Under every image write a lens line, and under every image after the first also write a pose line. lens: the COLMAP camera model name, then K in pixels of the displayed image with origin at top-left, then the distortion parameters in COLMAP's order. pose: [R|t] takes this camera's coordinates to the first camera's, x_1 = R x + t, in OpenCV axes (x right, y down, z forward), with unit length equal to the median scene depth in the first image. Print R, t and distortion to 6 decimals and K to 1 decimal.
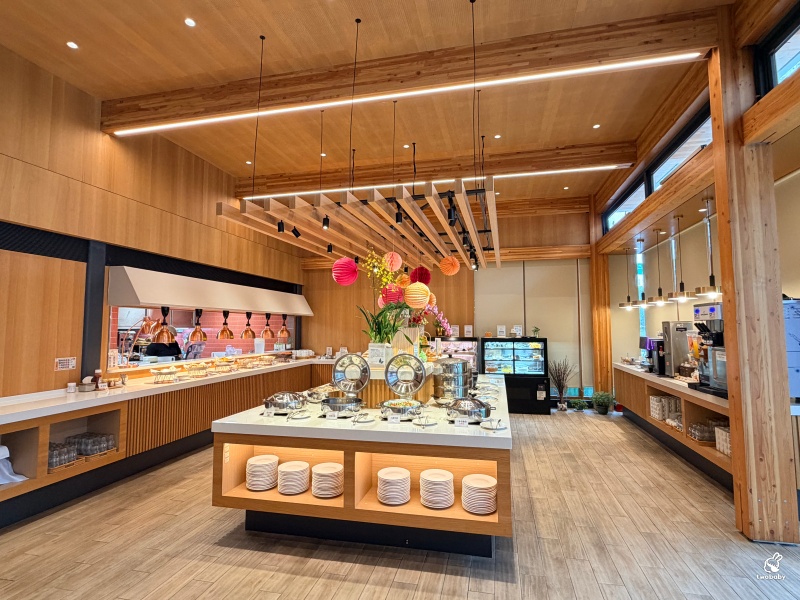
lens RADIAL K [[416.8, 0, 402.6], [0, 416.8, 297.6], [0, 0, 1]] dist [0.013709, 0.000325]
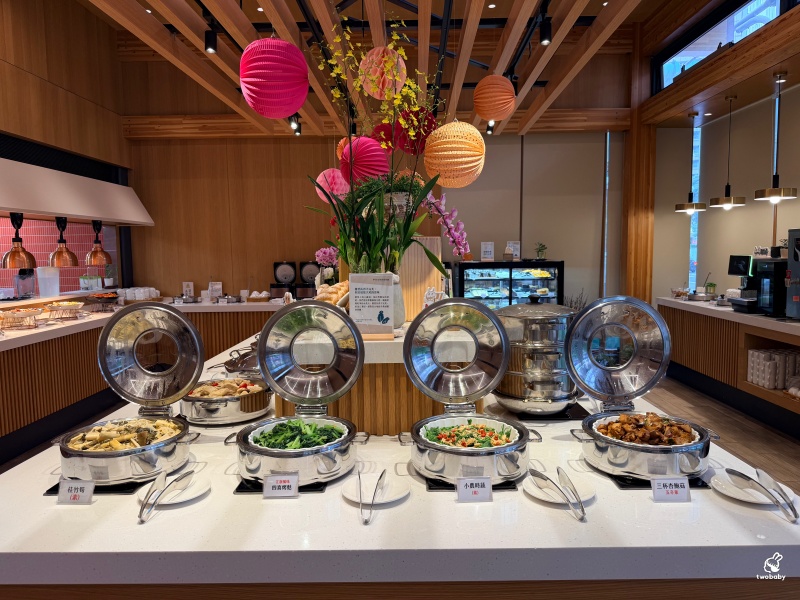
lens RADIAL K [[568.0, 0, 401.2], [0, 568.0, 301.3], [0, 0, 1]] dist [0.006289, -0.006936]
pose [[0.976391, -0.026220, 0.214415, -0.069929], [-0.007967, 0.987560, 0.157043, 0.025567], [-0.215866, -0.155043, 0.964035, 0.229404]]
